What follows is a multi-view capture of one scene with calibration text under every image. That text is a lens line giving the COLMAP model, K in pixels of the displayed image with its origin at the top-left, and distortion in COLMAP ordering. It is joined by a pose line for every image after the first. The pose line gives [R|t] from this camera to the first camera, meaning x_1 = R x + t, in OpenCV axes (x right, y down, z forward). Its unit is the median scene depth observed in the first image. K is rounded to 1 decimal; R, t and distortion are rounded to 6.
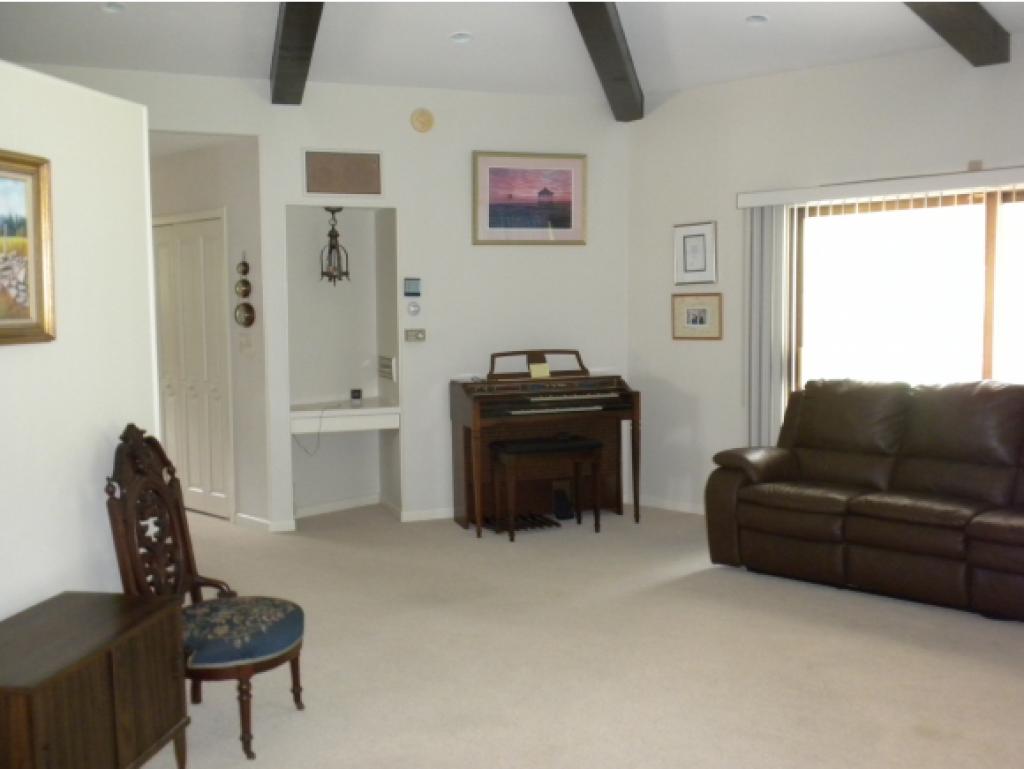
lens RADIAL K [[1039.9, 0, 511.0], [0, 1039.9, 417.2], [0, 0, 1]] dist [0.008842, -0.006119]
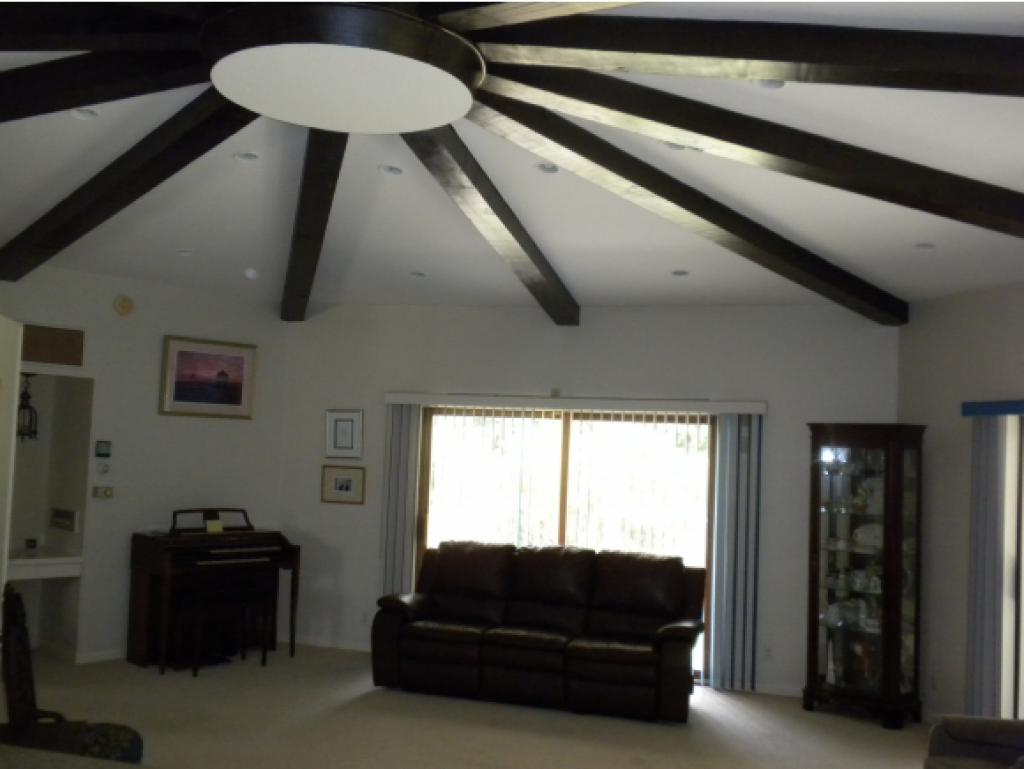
lens RADIAL K [[1039.9, 0, 511.0], [0, 1039.9, 417.2], [0, 0, 1]] dist [0.008842, -0.006119]
pose [[0.891322, 0.069873, 0.447955, -0.206483], [-0.011287, 0.991166, -0.132145, -0.015677], [-0.453231, 0.112728, 0.884237, -0.192581]]
